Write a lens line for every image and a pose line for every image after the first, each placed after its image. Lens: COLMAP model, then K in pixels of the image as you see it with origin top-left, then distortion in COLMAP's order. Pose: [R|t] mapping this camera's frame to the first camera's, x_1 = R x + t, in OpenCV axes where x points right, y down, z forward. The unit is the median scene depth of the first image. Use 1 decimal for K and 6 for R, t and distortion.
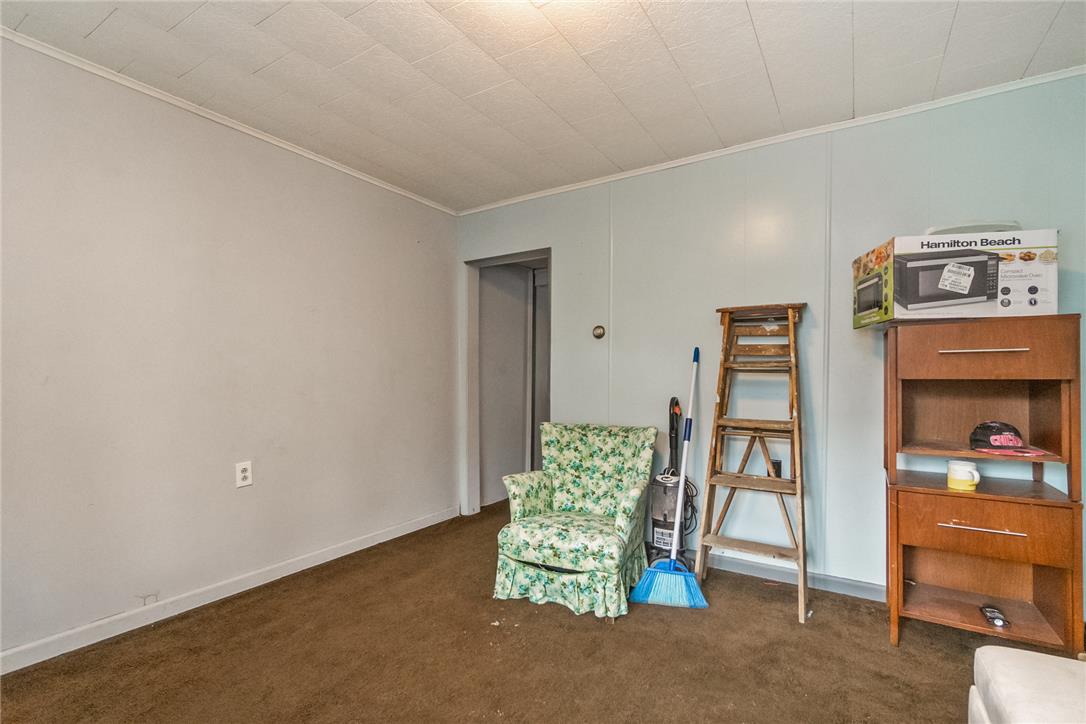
lens RADIAL K [[490.6, 0, 539.8], [0, 490.6, 370.1], [0, 0, 1]] dist [-0.001734, 0.000140]
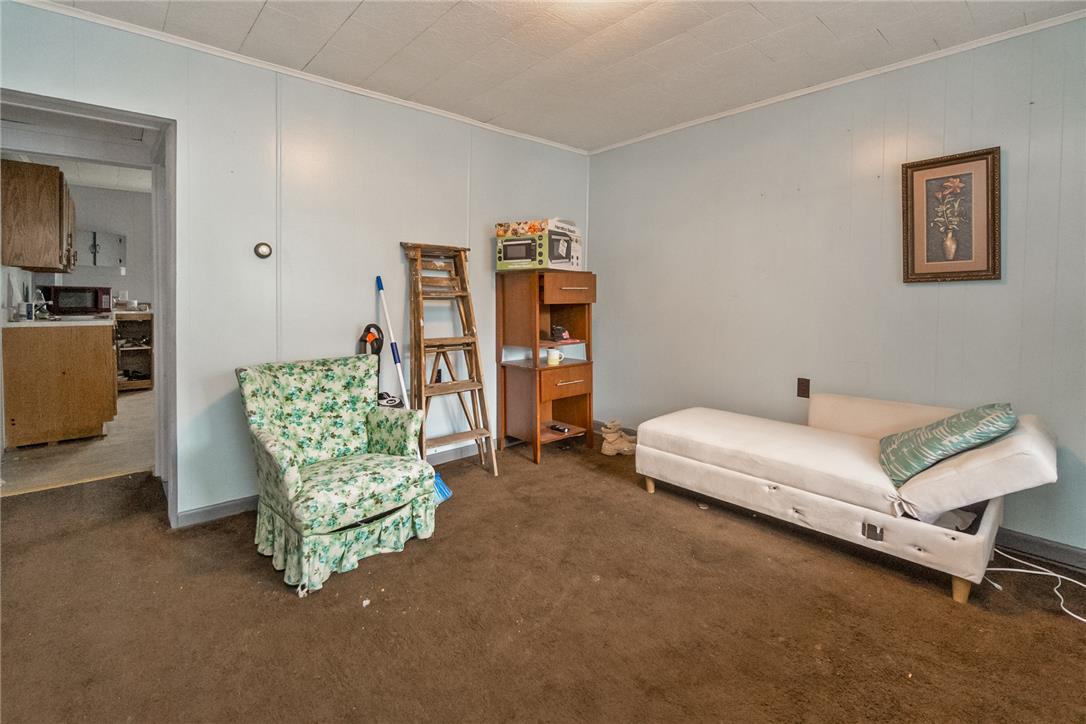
lens RADIAL K [[490.6, 0, 530.3], [0, 490.6, 308.8], [0, 0, 1]] dist [-0.001734, 0.000140]
pose [[0.297990, -0.023292, 0.954285, -0.736086], [-0.006410, 0.999631, 0.026400, -0.007362], [-0.954547, -0.013984, 0.297731, 0.457276]]
